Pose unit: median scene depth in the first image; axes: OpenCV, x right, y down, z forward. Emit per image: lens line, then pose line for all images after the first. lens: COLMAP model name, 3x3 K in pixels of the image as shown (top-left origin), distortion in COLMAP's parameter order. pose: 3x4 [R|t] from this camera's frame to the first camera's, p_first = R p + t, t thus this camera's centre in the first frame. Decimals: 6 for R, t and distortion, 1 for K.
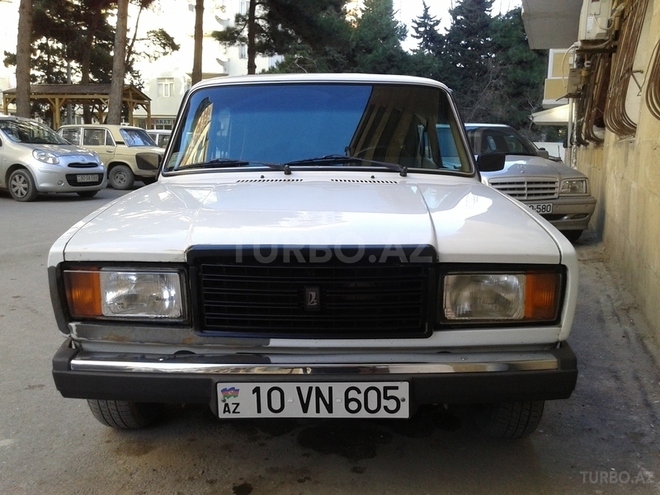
lens RADIAL K [[606.3, 0, 313.0], [0, 606.3, 224.6], [0, 0, 1]] dist [0.105208, -0.189754]
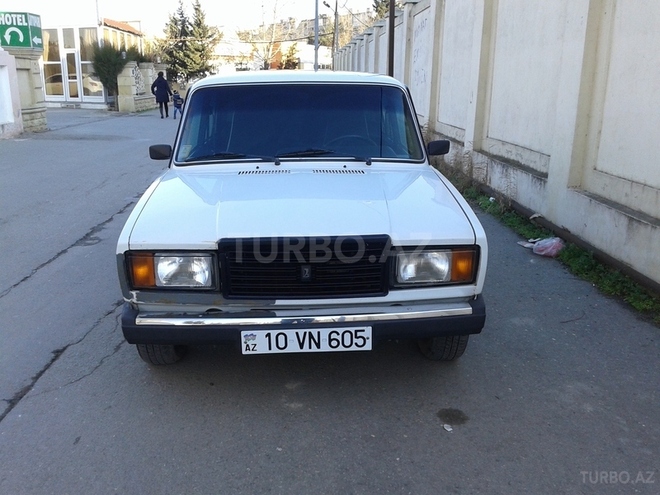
lens RADIAL K [[606.3, 0, 313.0], [0, 606.3, 224.6], [0, 0, 1]] dist [0.105208, -0.189754]
pose [[0.998596, -0.021059, 0.048609, -0.048688], [0.015917, 0.994466, 0.103850, -0.136089], [-0.050527, -0.102931, 0.993404, -0.409325]]
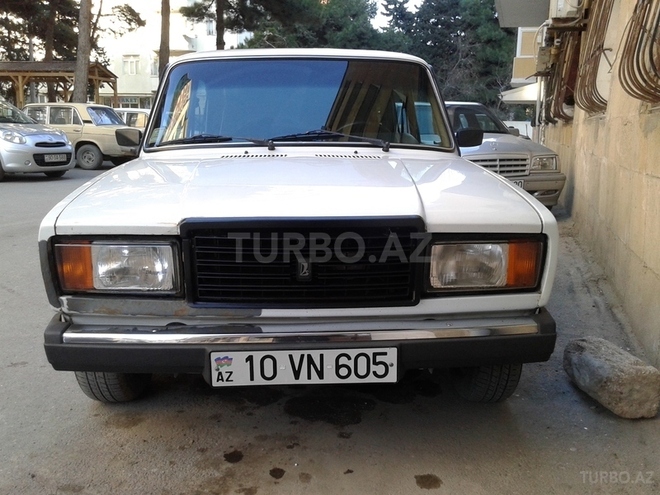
lens RADIAL K [[606.3, 0, 313.0], [0, 606.3, 224.6], [0, 0, 1]] dist [0.105208, -0.189754]
pose [[0.998949, -0.008881, 0.044968, -0.028940], [0.007358, 0.999397, 0.033926, 0.011456], [-0.045242, -0.033559, 0.998412, -0.020098]]
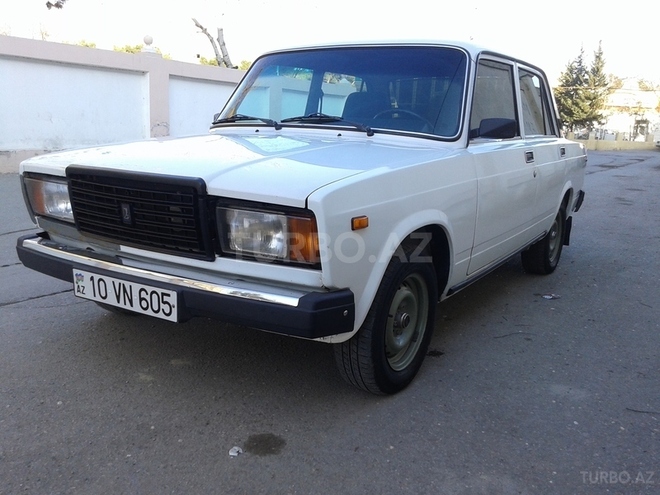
lens RADIAL K [[606.3, 0, 313.0], [0, 606.3, 224.6], [0, 0, 1]] dist [0.105208, -0.189754]
pose [[0.850968, 0.120697, -0.511162, 0.926037], [-0.107256, 0.992662, 0.055833, 0.032064], [0.514150, 0.007313, 0.857669, 0.116270]]
